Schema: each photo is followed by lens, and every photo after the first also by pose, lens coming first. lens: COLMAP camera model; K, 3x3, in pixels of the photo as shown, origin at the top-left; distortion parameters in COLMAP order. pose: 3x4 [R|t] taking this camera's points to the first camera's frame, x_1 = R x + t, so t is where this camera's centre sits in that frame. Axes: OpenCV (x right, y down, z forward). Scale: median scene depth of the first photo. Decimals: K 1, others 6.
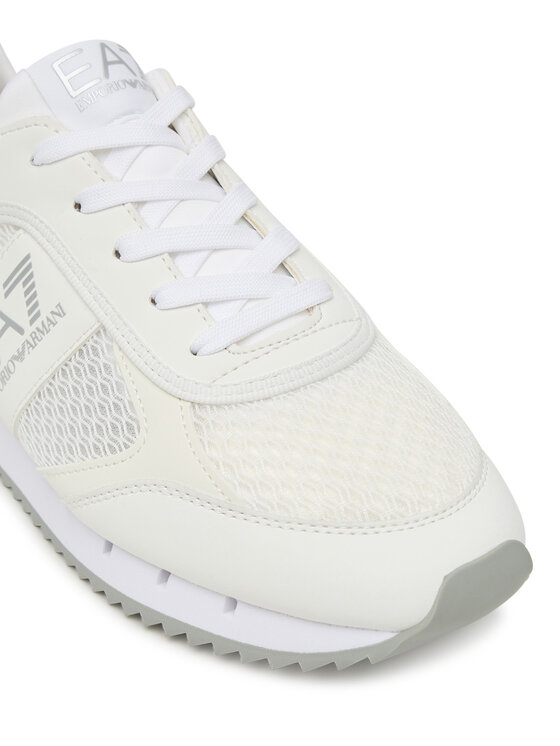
lens RADIAL K [[1397.1, 0, 279.8], [0, 1397.1, 373.0], [0, 0, 1]] dist [-0.009736, 0.000000]
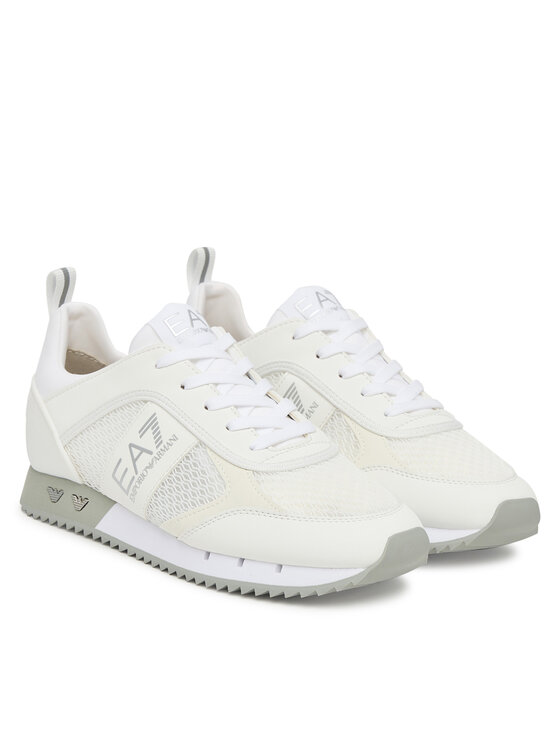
lens RADIAL K [[2195.4, 0, 279.9], [0, 2195.4, 372.9], [0, 0, 1]] dist [0.134792, 0.000000]
pose [[0.986434, 0.006285, 0.164040, -0.510381], [0.053564, 0.932252, -0.357823, 0.956743], [-0.155176, 0.361755, 0.919268, -1.819436]]
